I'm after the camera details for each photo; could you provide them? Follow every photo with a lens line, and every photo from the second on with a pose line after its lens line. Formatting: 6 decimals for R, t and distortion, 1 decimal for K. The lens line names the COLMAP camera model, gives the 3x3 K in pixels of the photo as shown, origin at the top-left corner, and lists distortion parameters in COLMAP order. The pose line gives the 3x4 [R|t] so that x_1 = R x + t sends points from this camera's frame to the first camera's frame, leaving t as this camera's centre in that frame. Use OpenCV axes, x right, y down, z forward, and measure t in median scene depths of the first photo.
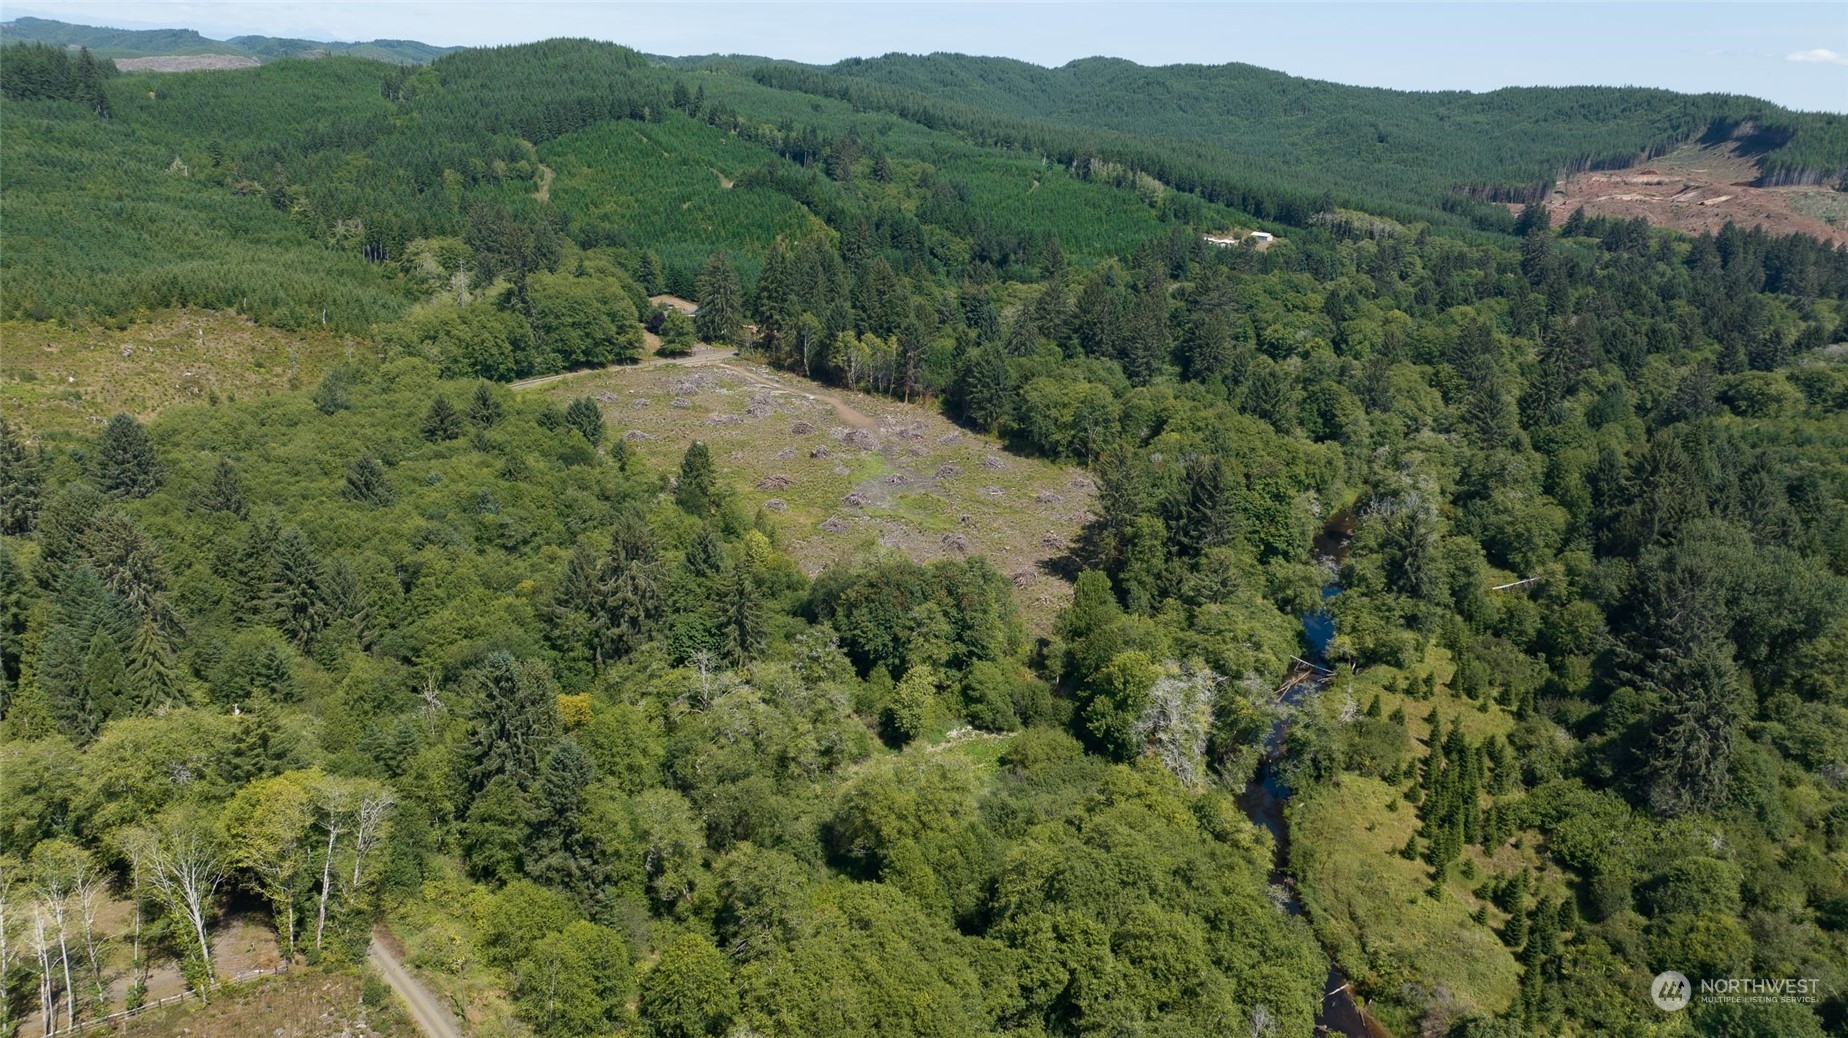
lens RADIAL K [[1299.0, 0, 921.4], [0, 1299.0, 527.6], [0, 0, 1]] dist [-0.034502, 0.033912]
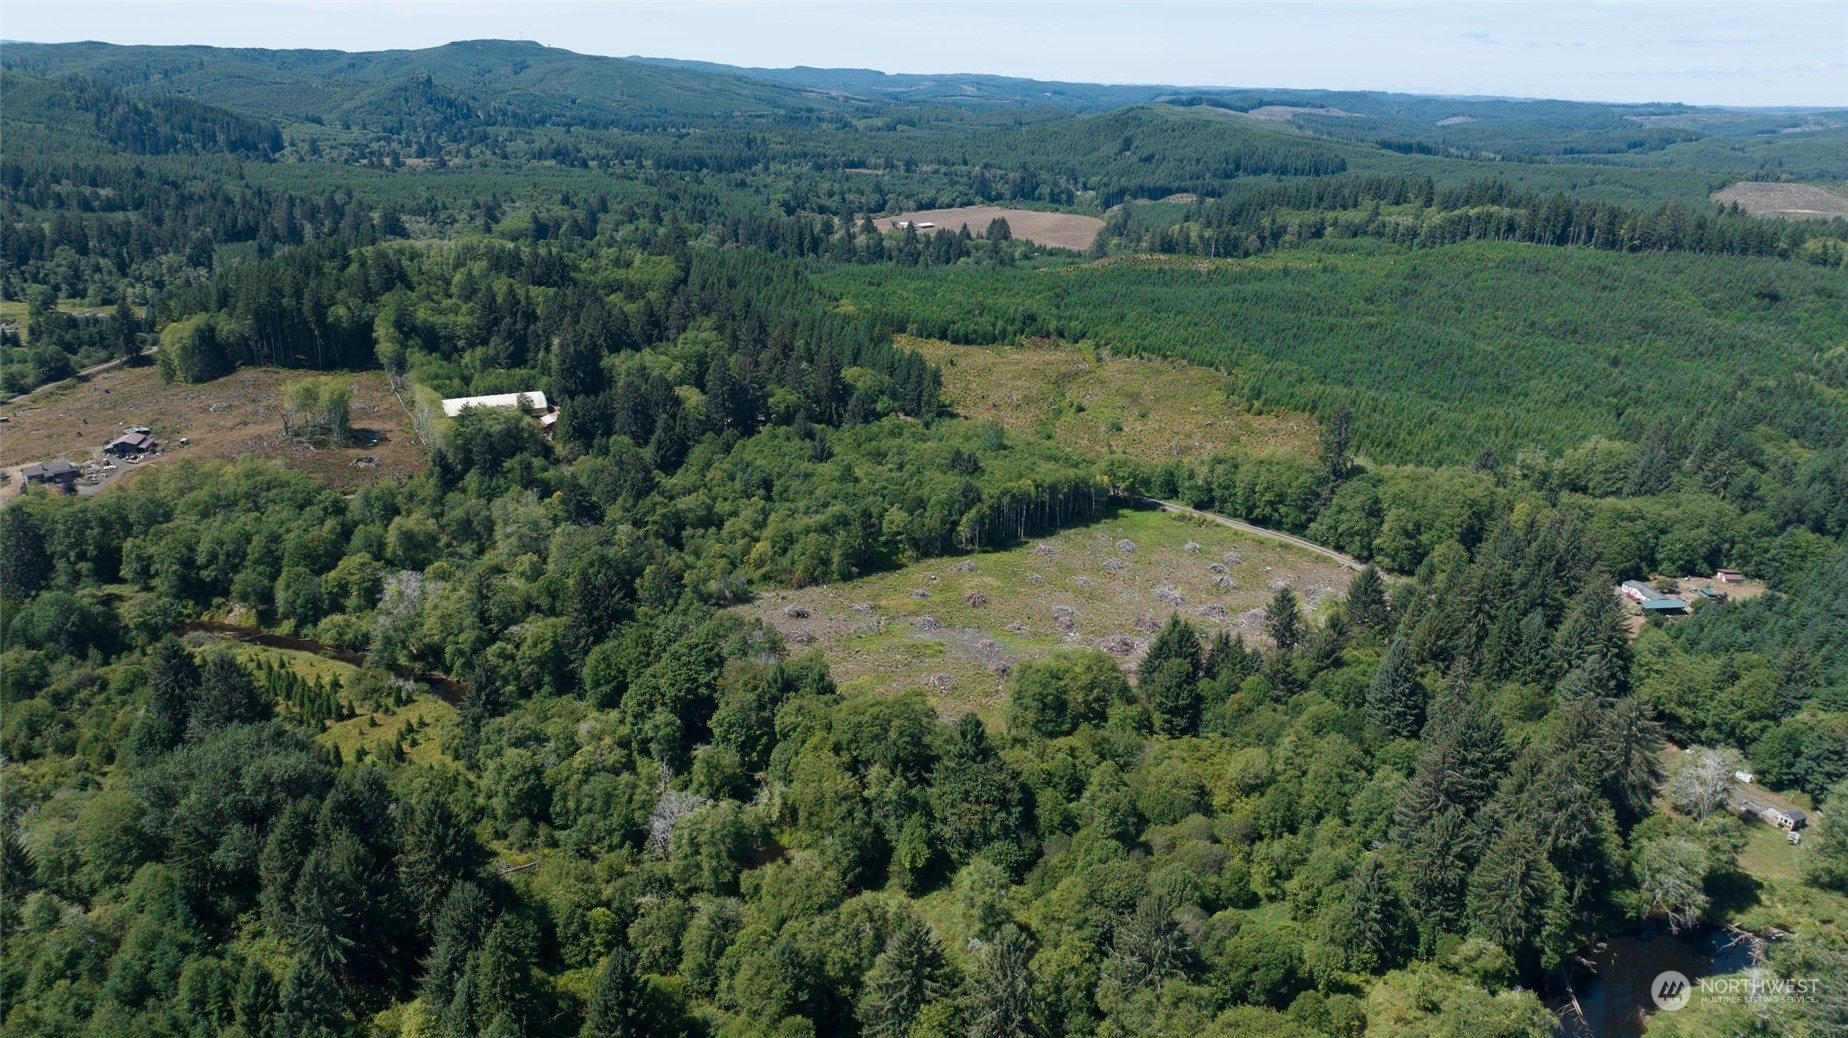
lens RADIAL K [[1299.0, 0, 927.4], [0, 1299.0, 524.6], [0, 0, 1]] dist [-0.034502, 0.033912]
pose [[-0.265449, 0.259057, -0.928669, 0.791697], [-0.356703, 0.868487, 0.344228, -0.391431], [0.895712, 0.422634, -0.138132, 0.881718]]
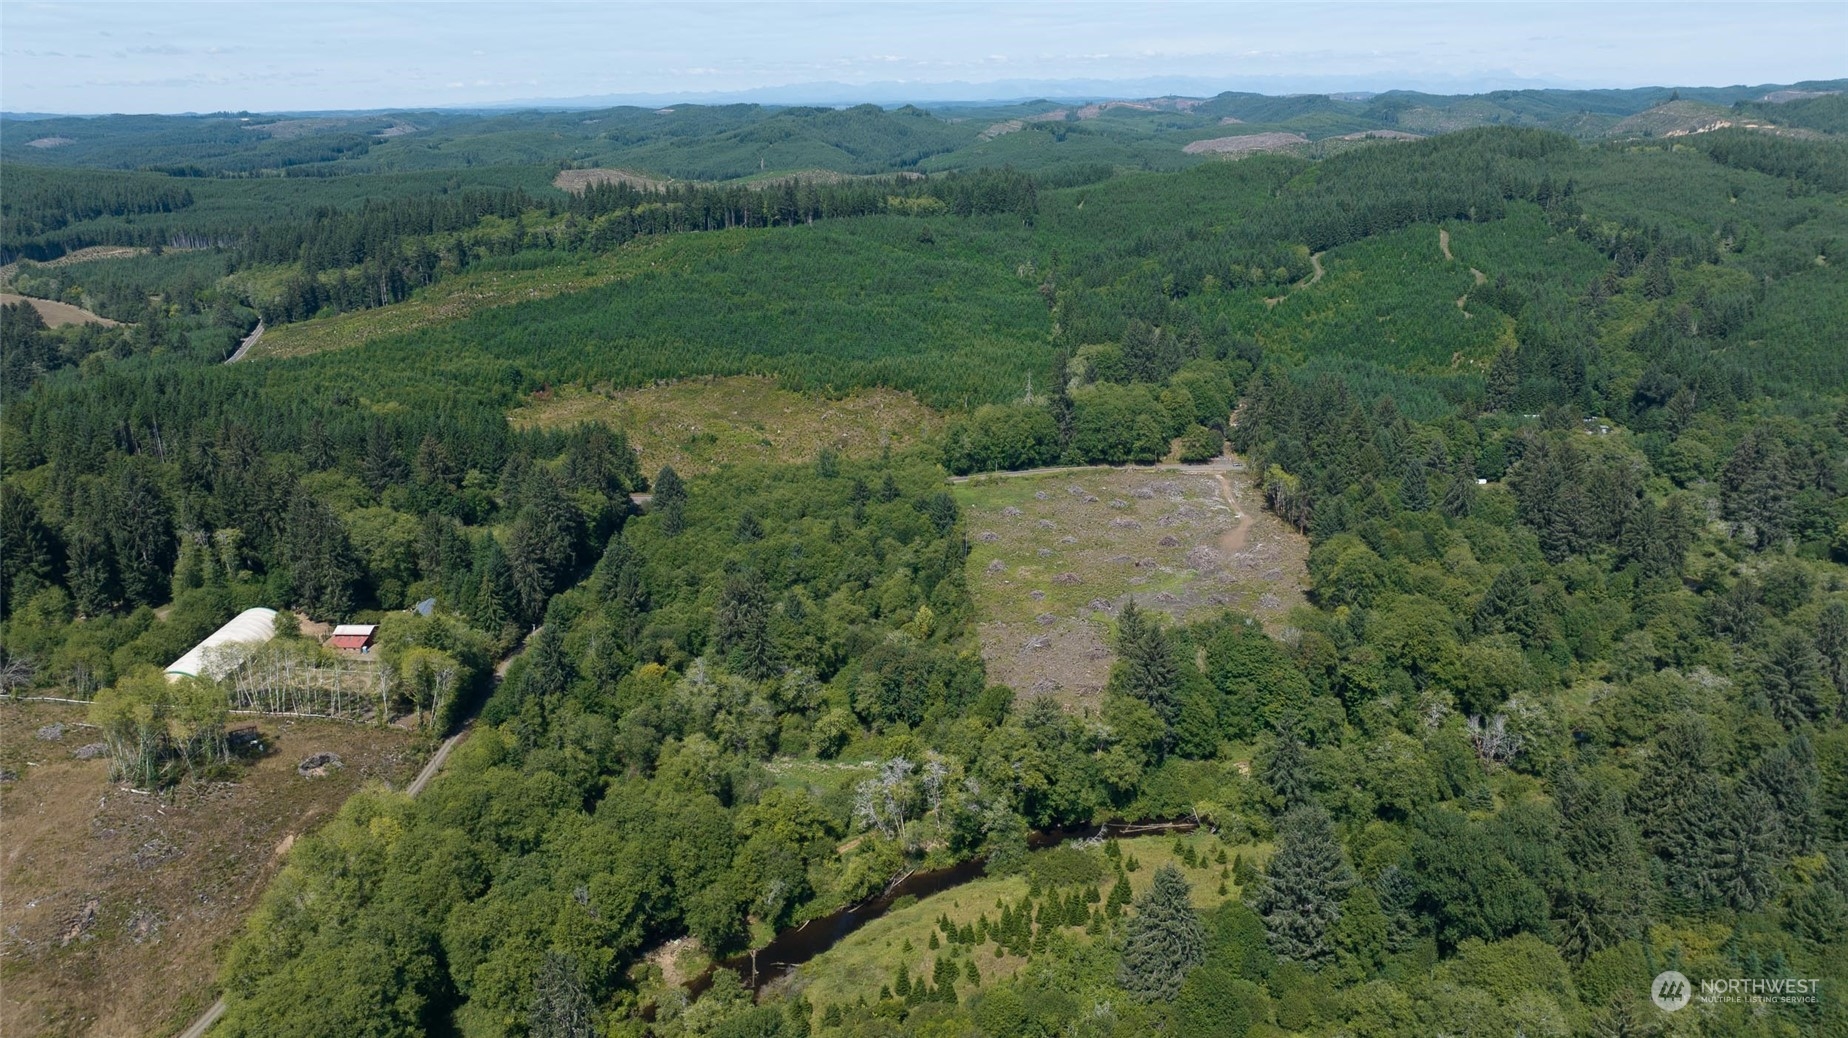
lens RADIAL K [[1299.0, 0, 921.9], [0, 1299.0, 521.3], [0, 0, 1]] dist [-0.034502, 0.033912]
pose [[0.681777, 0.167913, -0.712029, 0.559372], [-0.189581, 0.980605, 0.049724, -0.102440], [0.706569, 0.101086, 0.700387, -0.009168]]
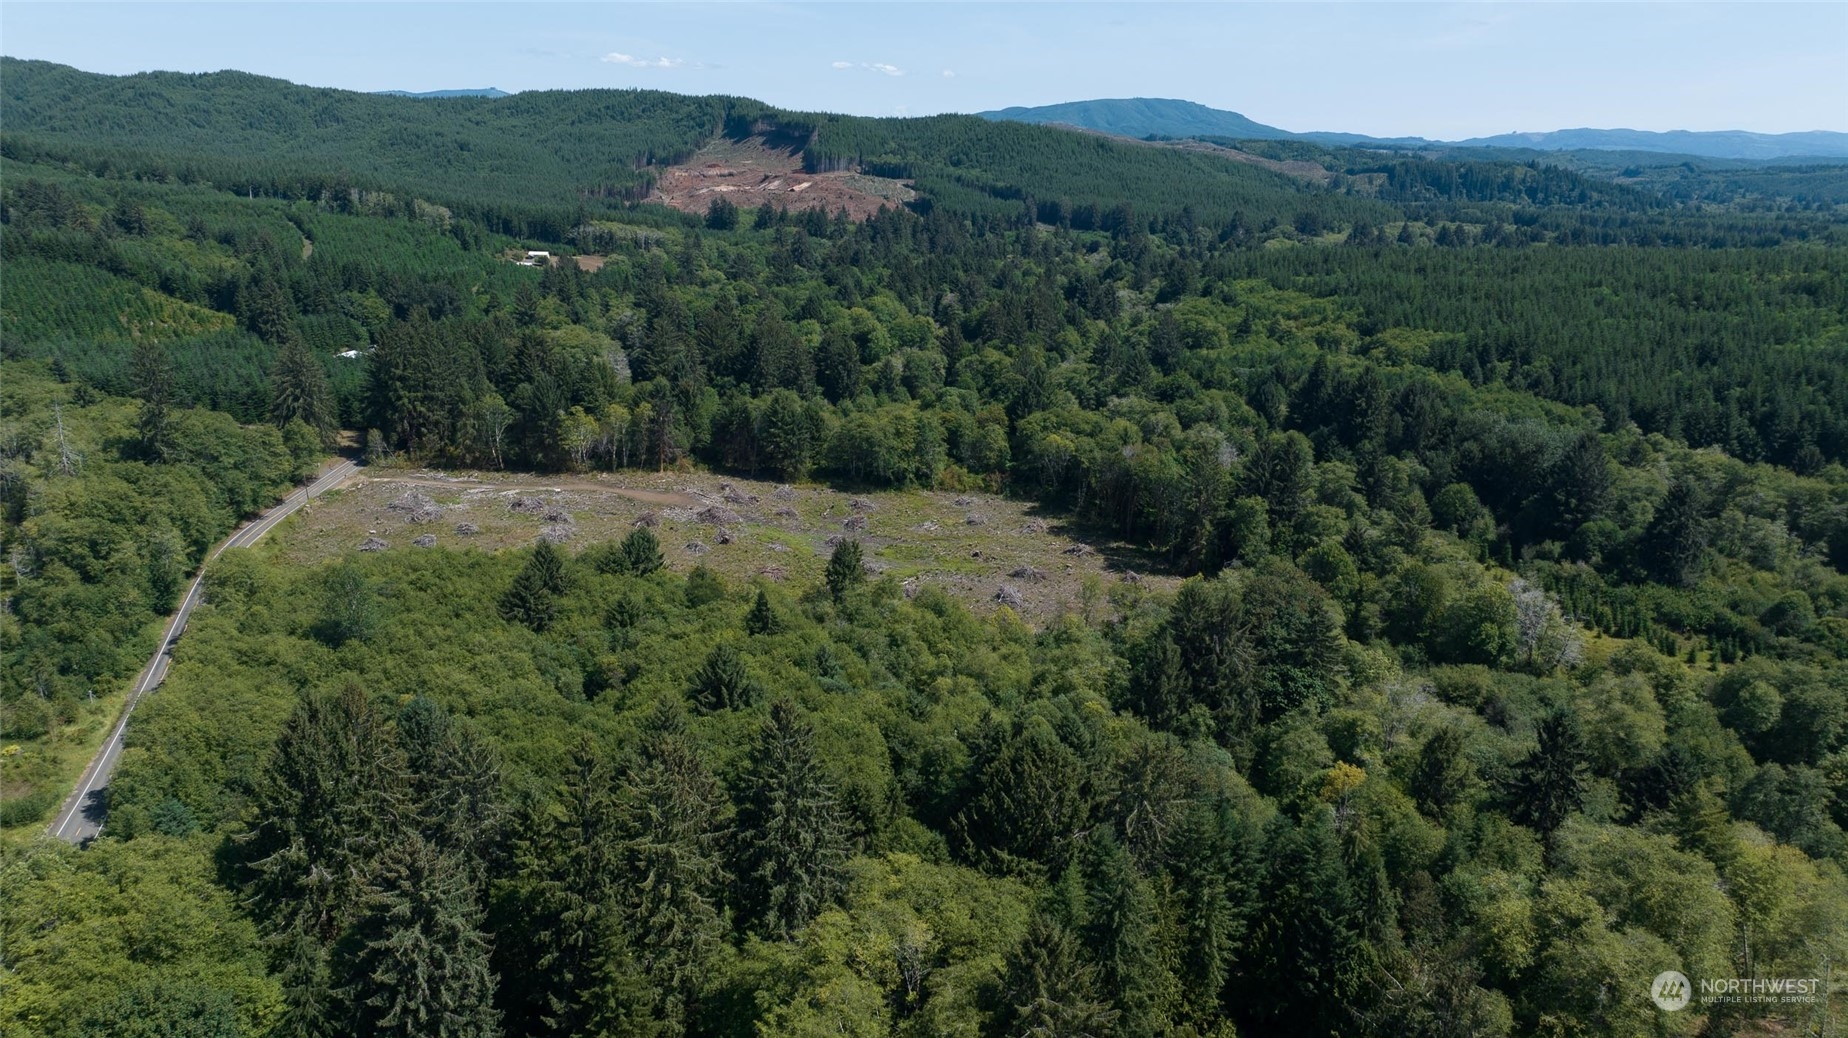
lens RADIAL K [[1299.0, 0, 925.0], [0, 1299.0, 518.2], [0, 0, 1]] dist [-0.034502, 0.033912]
pose [[0.691270, -0.235950, 0.682989, -0.520044], [0.239425, 0.966585, 0.091595, -0.104384], [-0.681779, 0.100208, 0.724663, 0.214889]]
